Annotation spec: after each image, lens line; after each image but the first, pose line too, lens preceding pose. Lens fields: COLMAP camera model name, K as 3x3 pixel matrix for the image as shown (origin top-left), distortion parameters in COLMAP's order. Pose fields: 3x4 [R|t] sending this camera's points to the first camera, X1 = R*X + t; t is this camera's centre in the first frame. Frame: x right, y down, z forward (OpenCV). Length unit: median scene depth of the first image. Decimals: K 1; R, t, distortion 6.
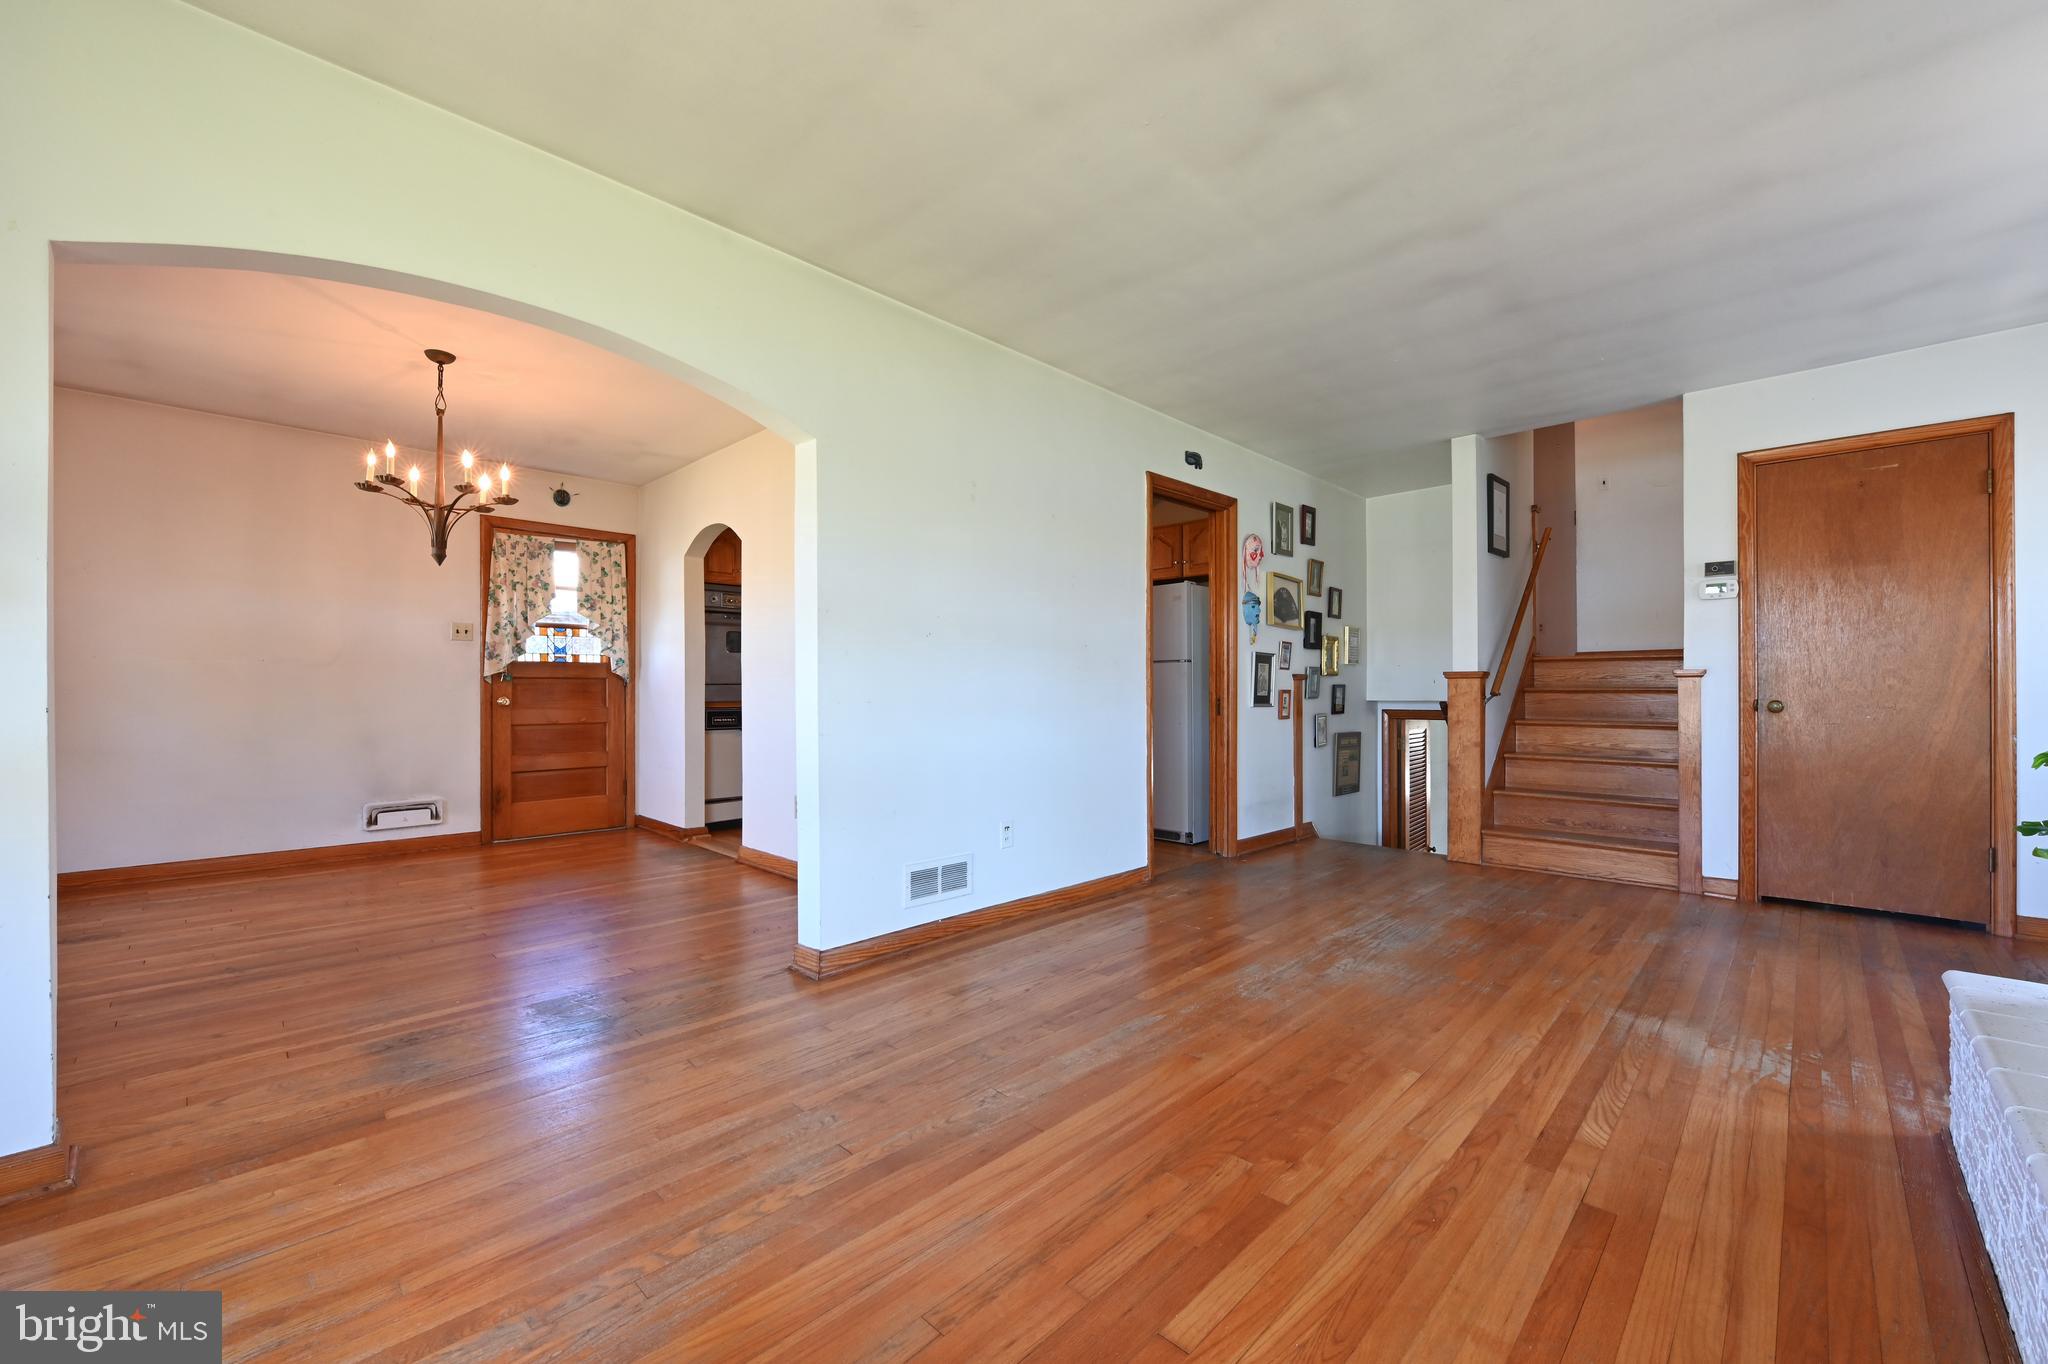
lens RADIAL K [[815.4, 0, 1025.5], [0, 815.4, 685.5], [0, 0, 1]] dist [-0.011137, -0.001120]
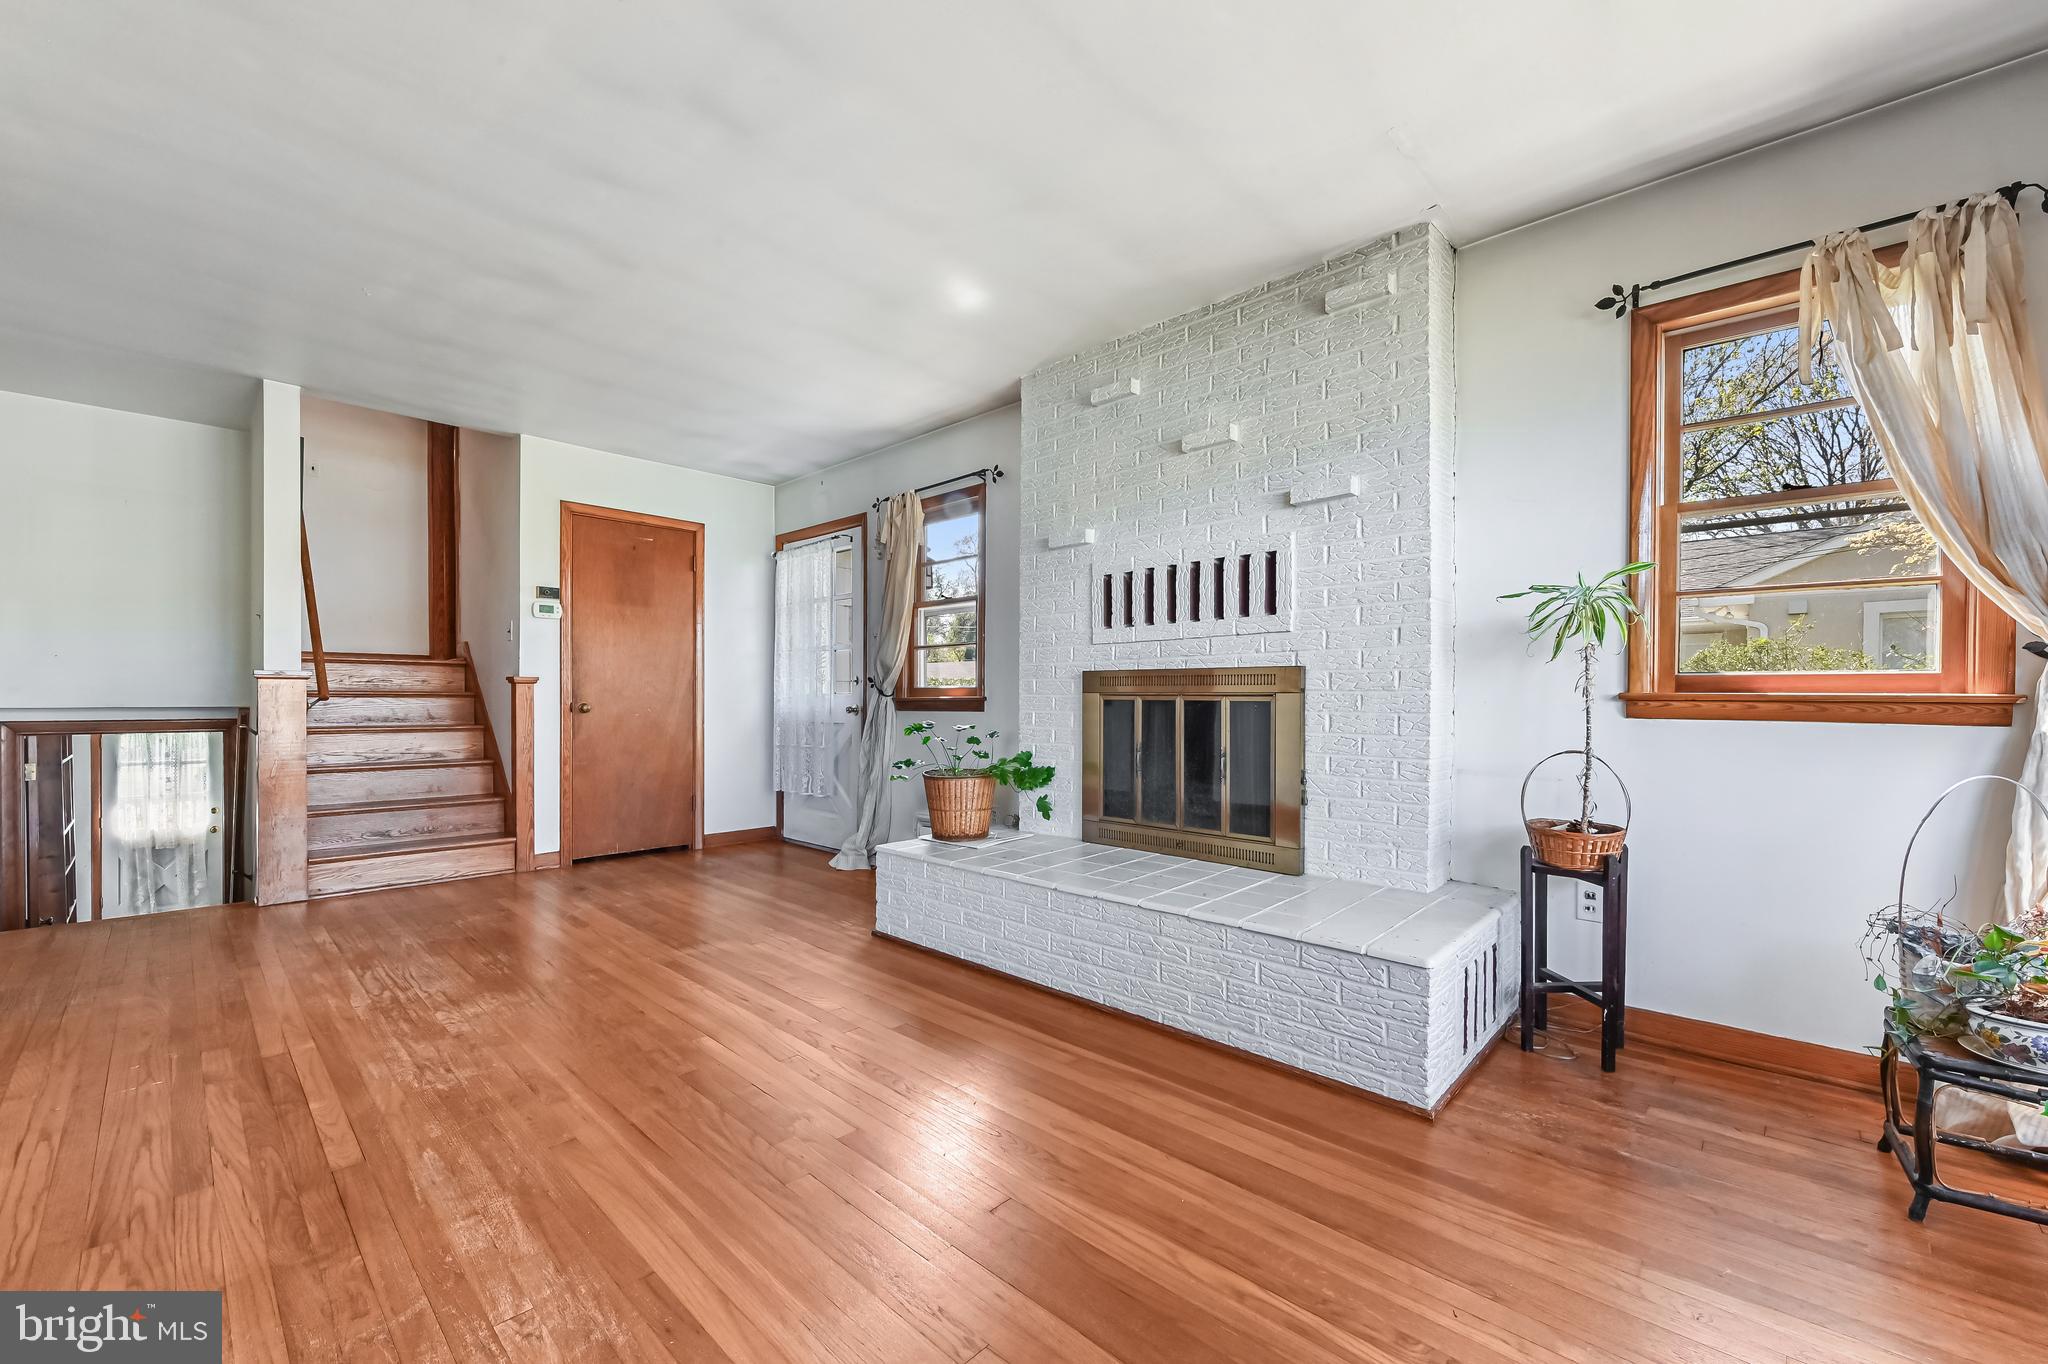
lens RADIAL K [[815.4, 0, 1031.3], [0, 815.4, 702.5], [0, 0, 1]] dist [-0.011137, -0.001120]
pose [[-0.022128, -0.007417, 0.999728, -0.384778], [-0.010540, 0.999919, 0.007185, 0.000896], [-0.999700, -0.010378, -0.022204, 0.343720]]
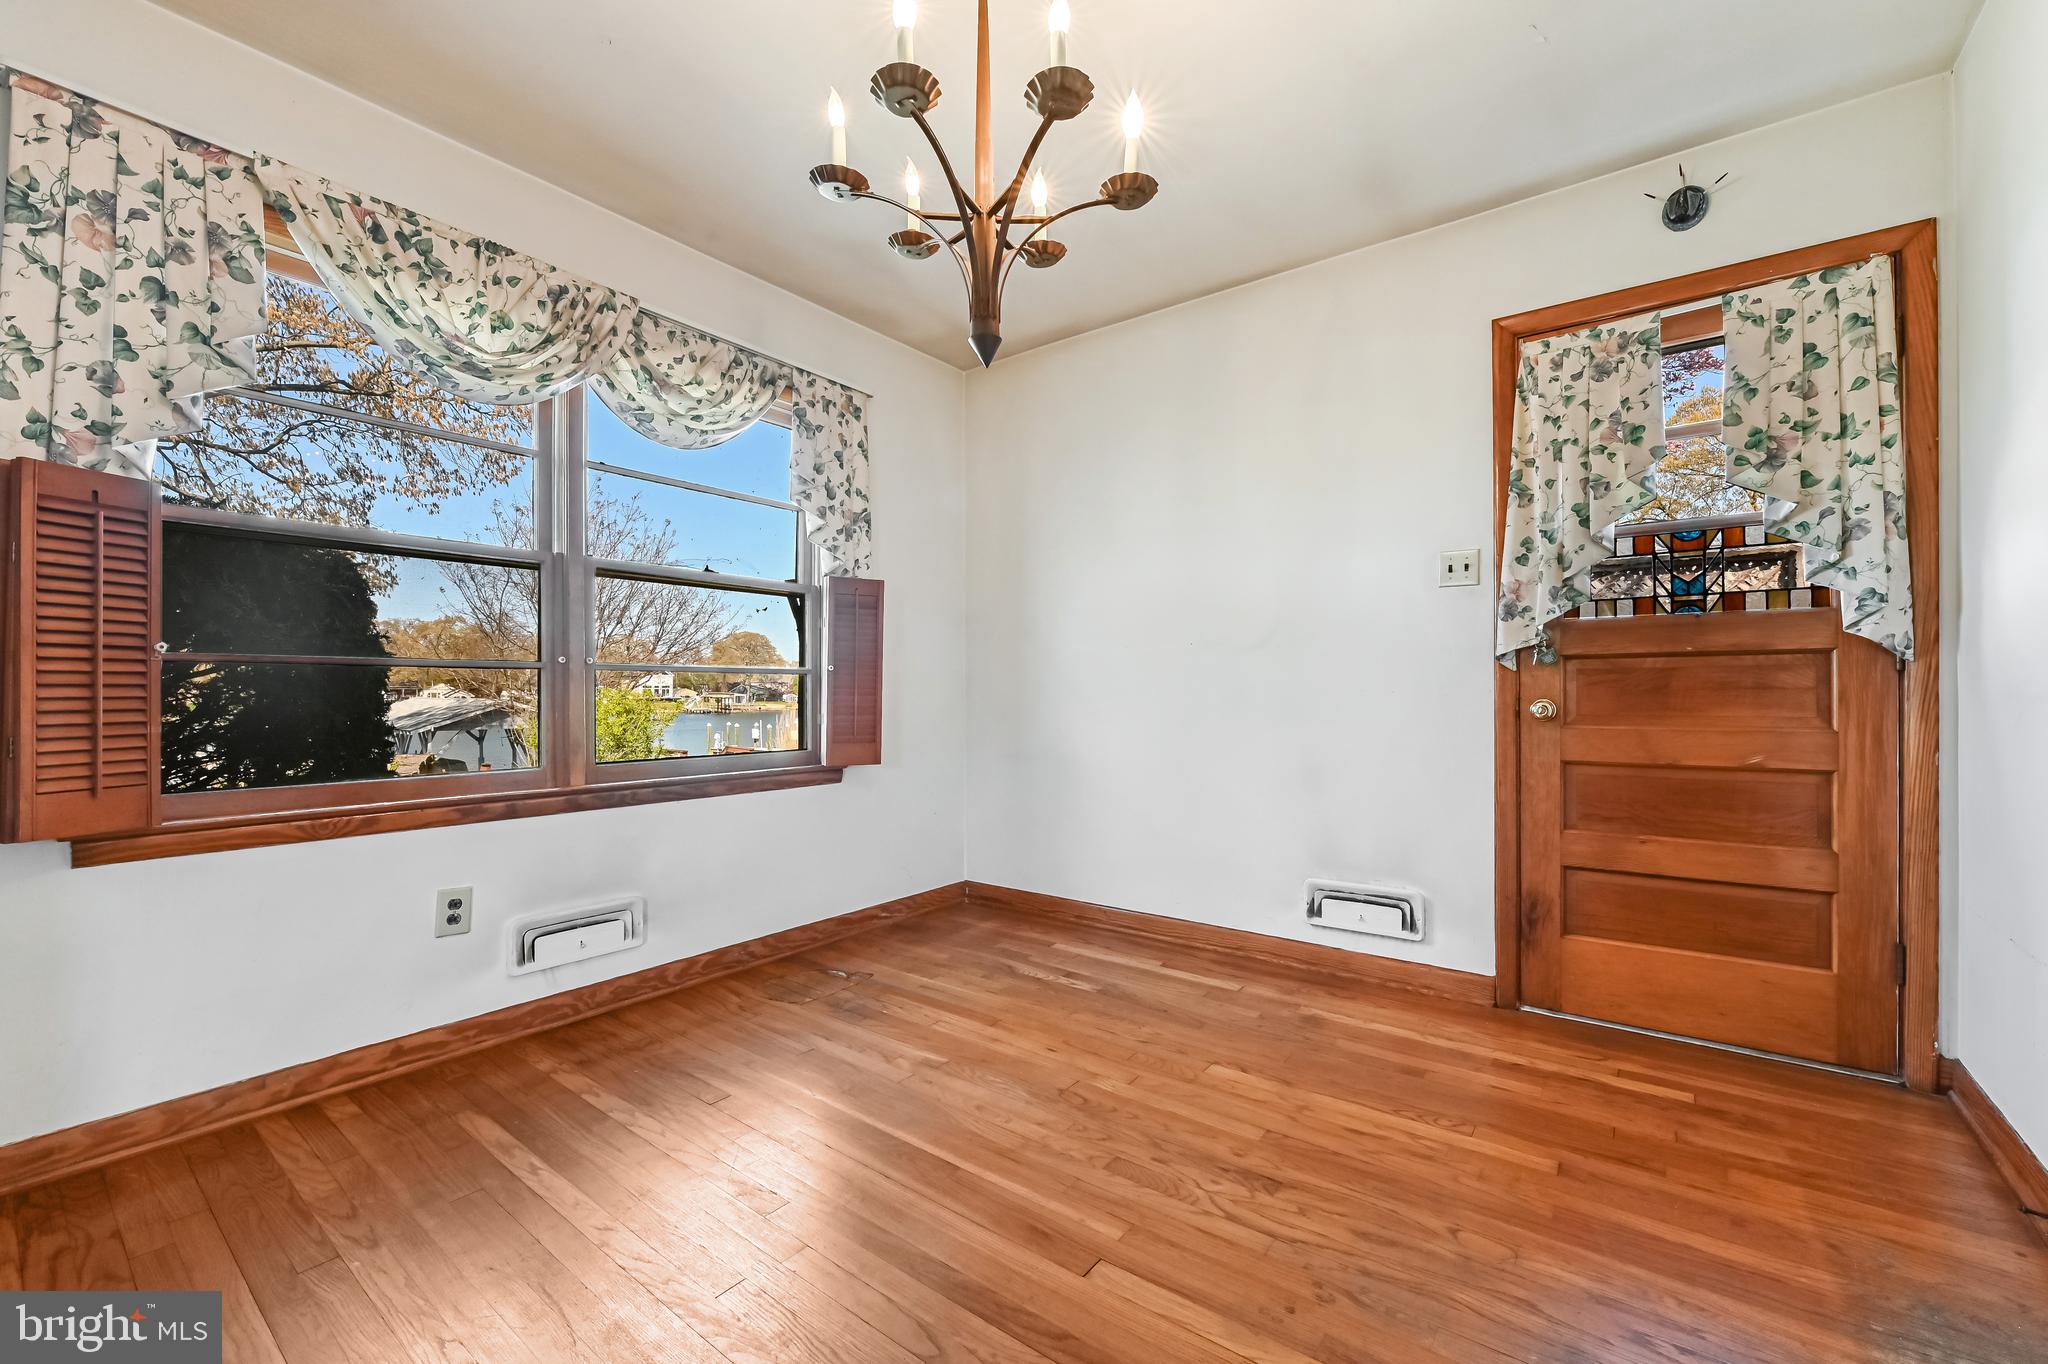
lens RADIAL K [[815.4, 0, 1030.8], [0, 815.4, 693.1], [0, 0, 1]] dist [-0.011137, -0.001120]
pose [[0.131604, 0.003590, -0.991296, -0.333642], [0.010283, 0.999935, 0.004987, 0.007874], [0.991249, -0.010849, 0.131558, 0.963957]]
